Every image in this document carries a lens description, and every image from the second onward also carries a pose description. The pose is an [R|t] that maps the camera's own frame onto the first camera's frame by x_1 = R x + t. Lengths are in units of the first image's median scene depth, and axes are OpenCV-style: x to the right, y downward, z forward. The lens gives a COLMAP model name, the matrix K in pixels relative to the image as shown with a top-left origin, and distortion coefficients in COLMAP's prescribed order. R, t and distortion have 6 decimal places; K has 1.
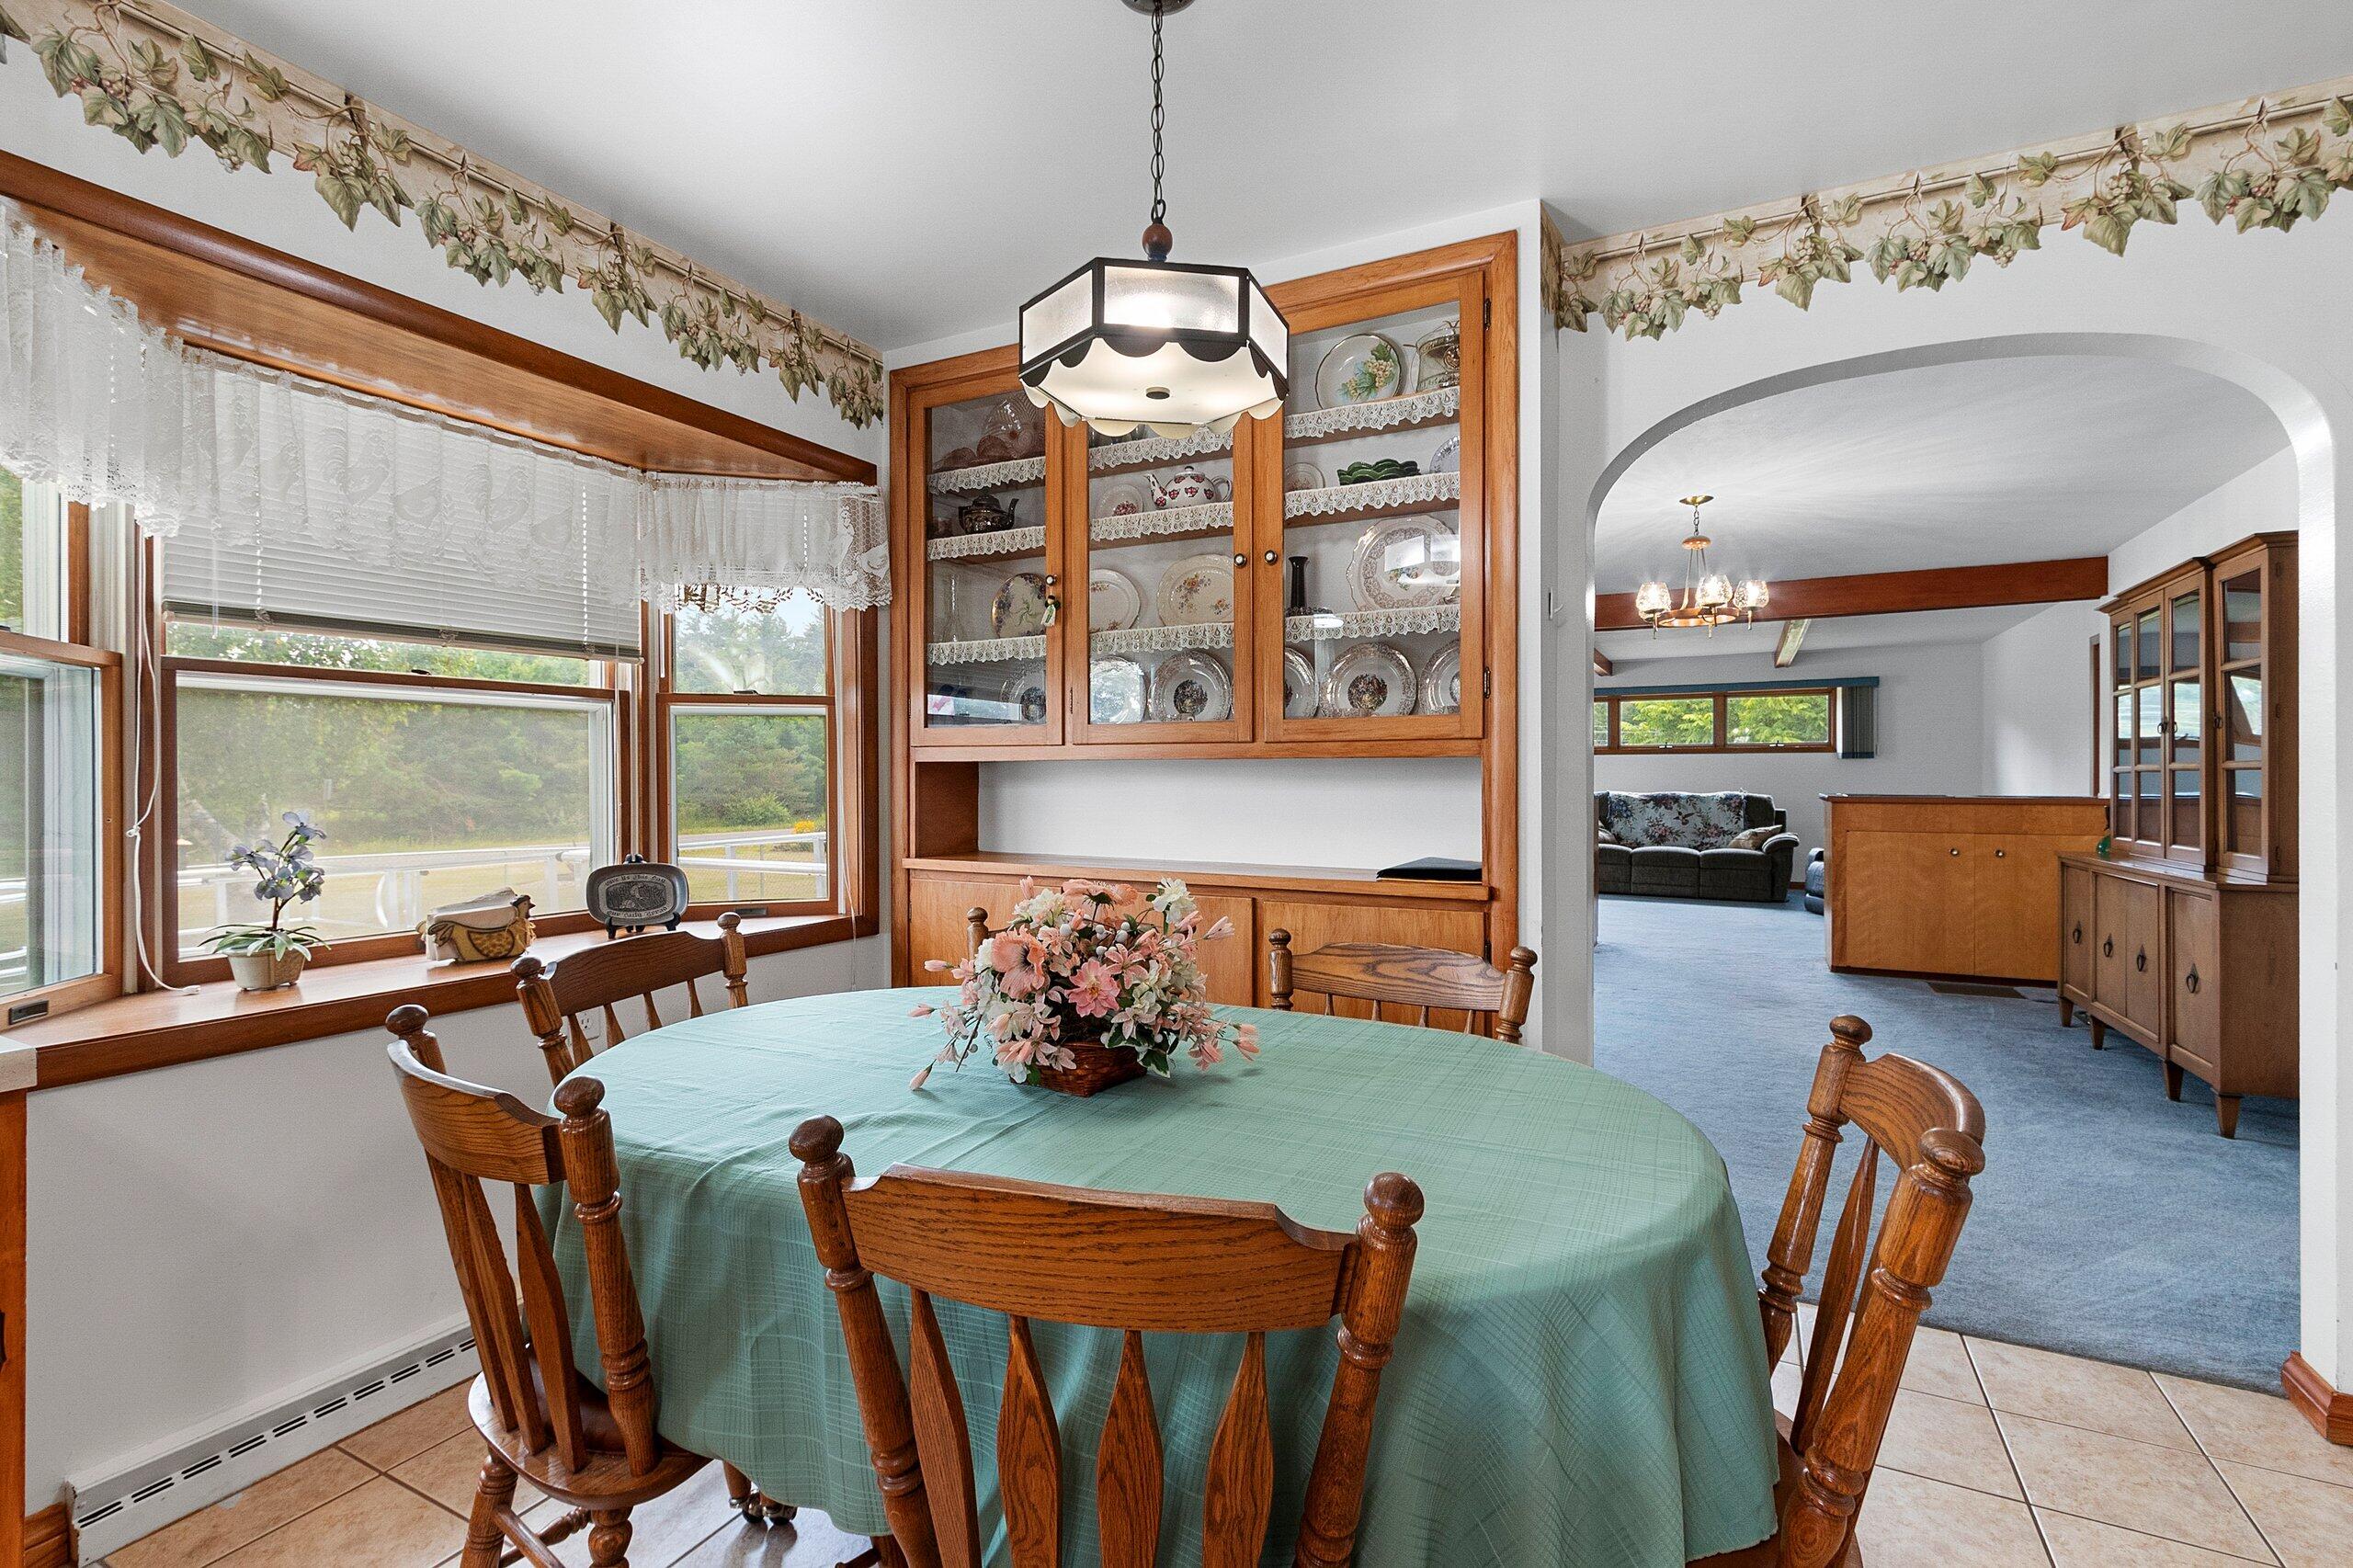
lens RADIAL K [[1071.9, 0, 1168.5], [0, 1071.9, 779.8], [0, 0, 1]] dist [0.009761, -0.003918]
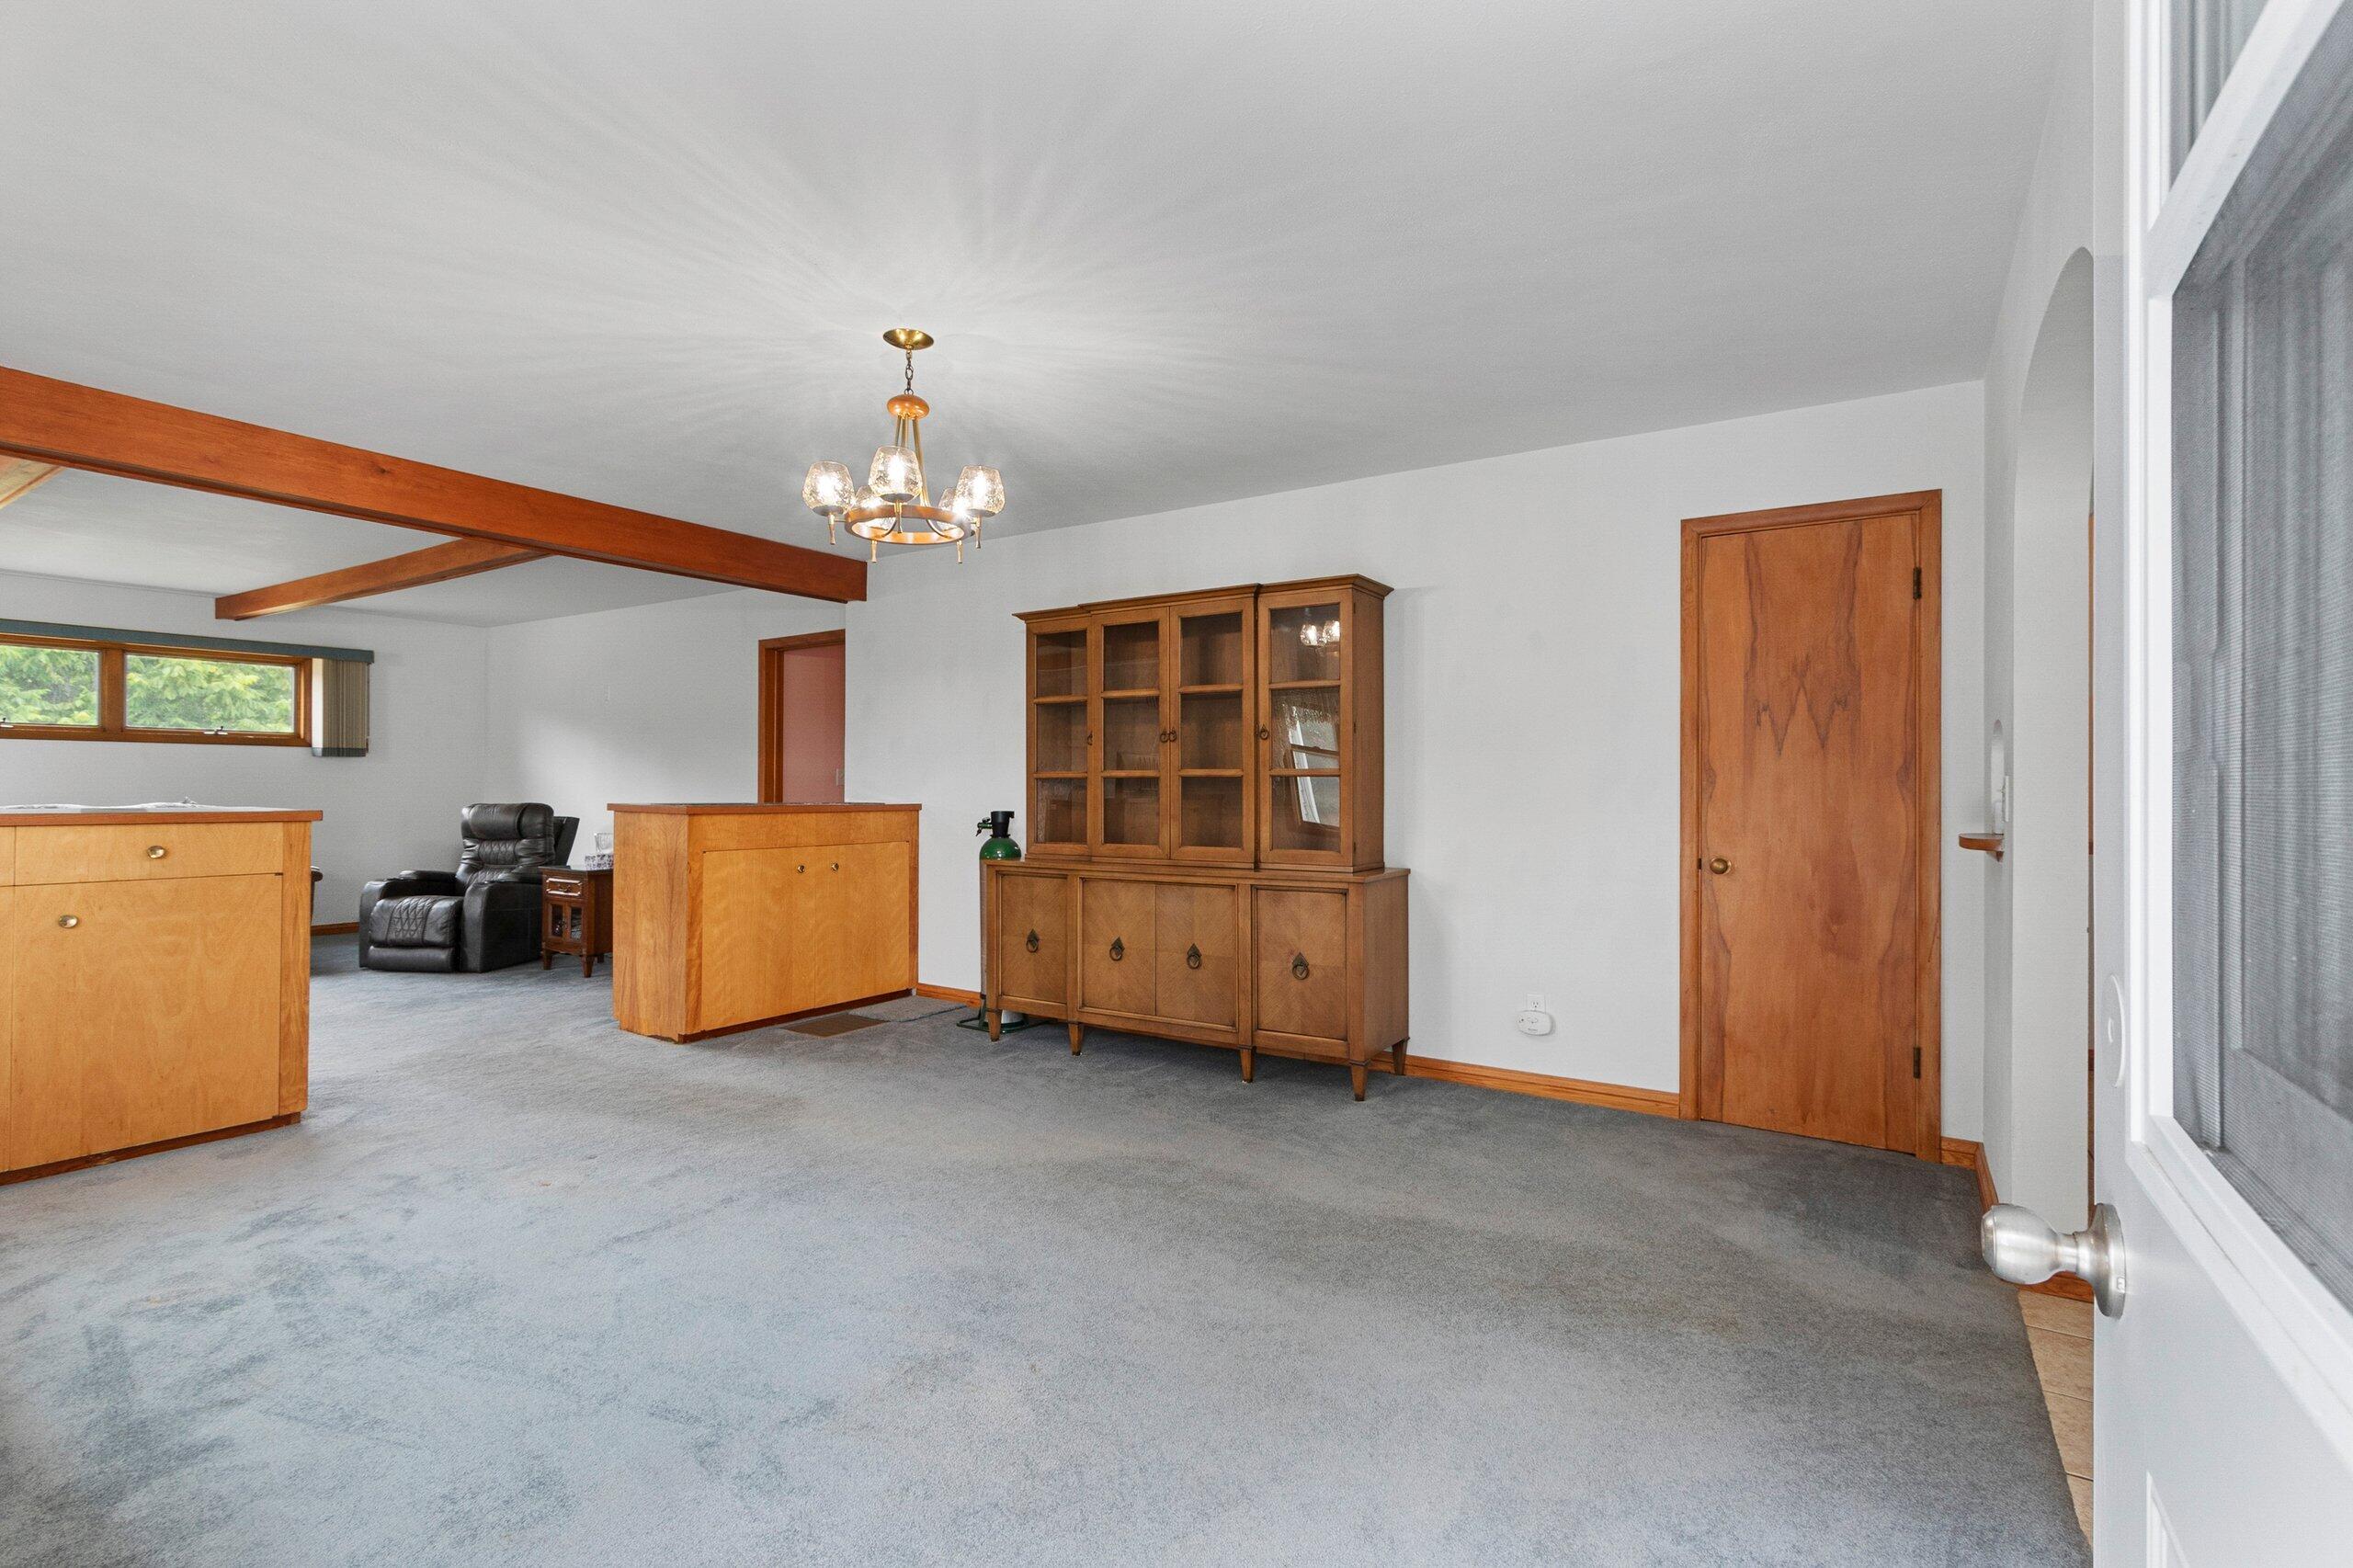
lens RADIAL K [[1071.9, 0, 1246.9], [0, 1071.9, 787.4], [0, 0, 1]] dist [0.009761, -0.003918]
pose [[0.099776, 0.001014, 0.995009, -0.192569], [-0.002521, 0.999997, -0.000766, 0.003828], [-0.995007, -0.002432, 0.099778, 1.281911]]
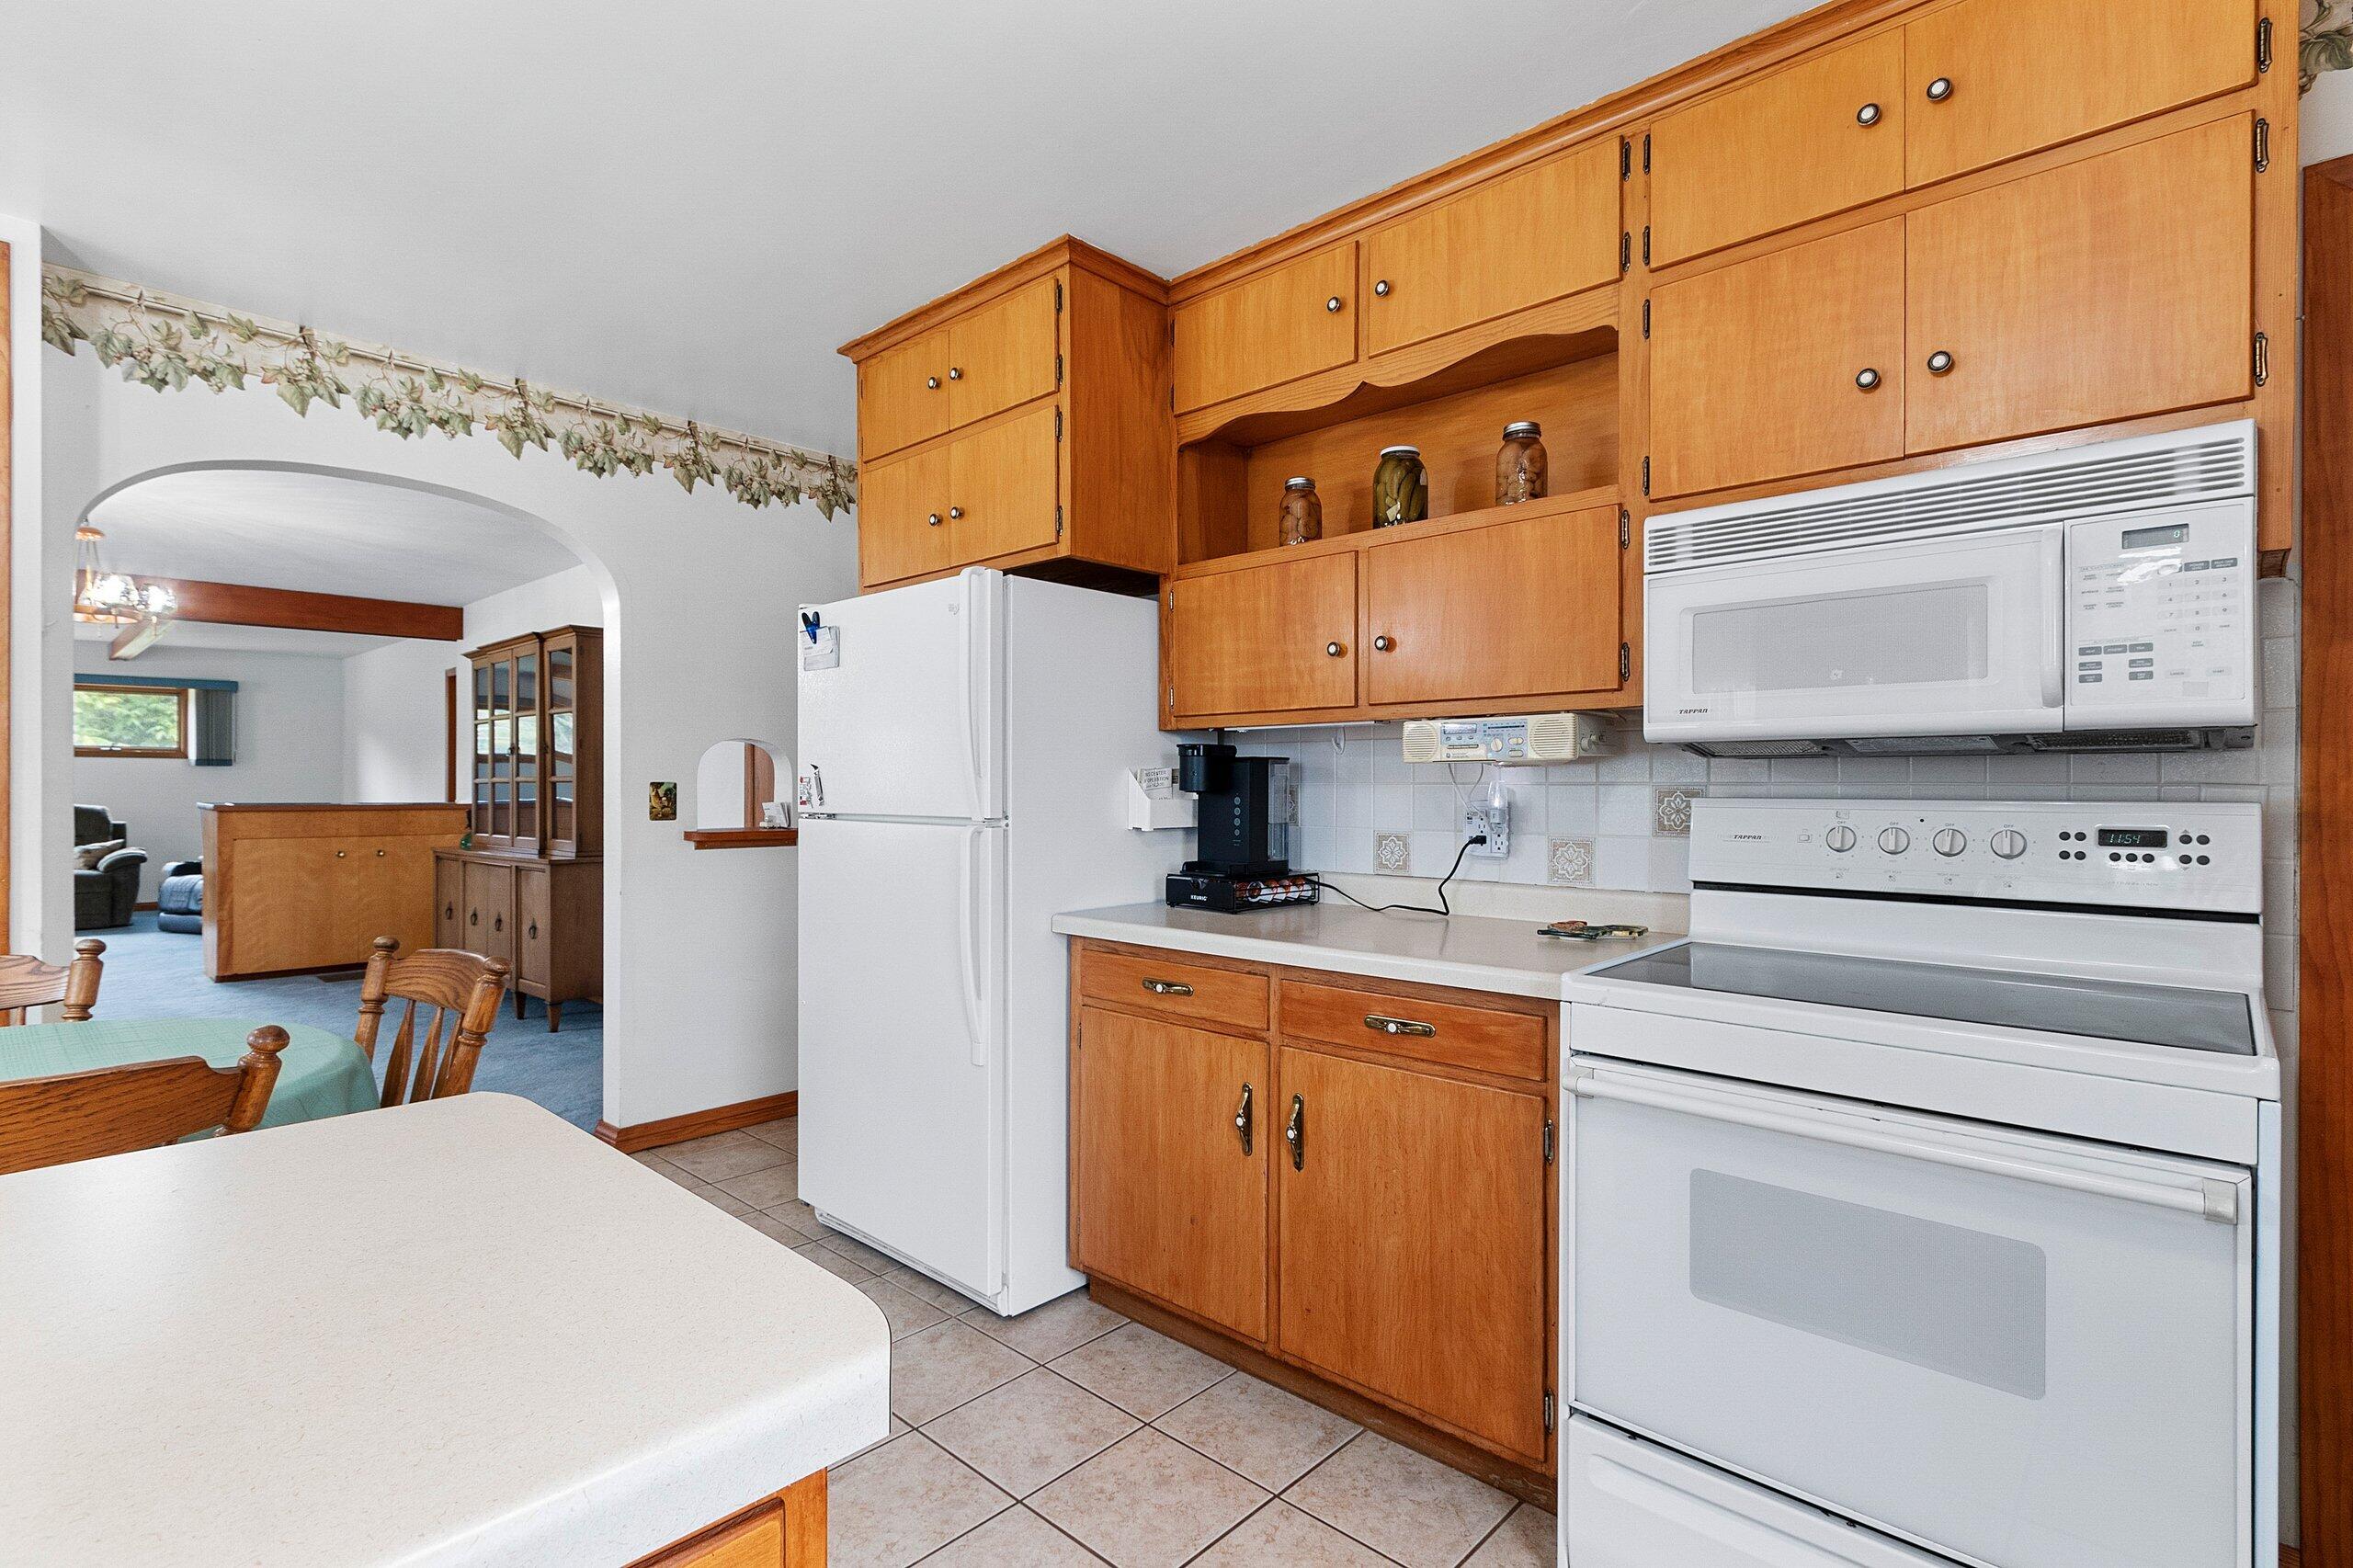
lens RADIAL K [[1071.9, 0, 1159.6], [0, 1071.9, 786.0], [0, 0, 1]] dist [0.009761, -0.003918]
pose [[0.255914, -0.000708, 0.966699, -0.283031], [0.001211, 0.999999, 0.000411, -0.005362], [-0.966699, 0.001066, 0.255915, -0.219329]]
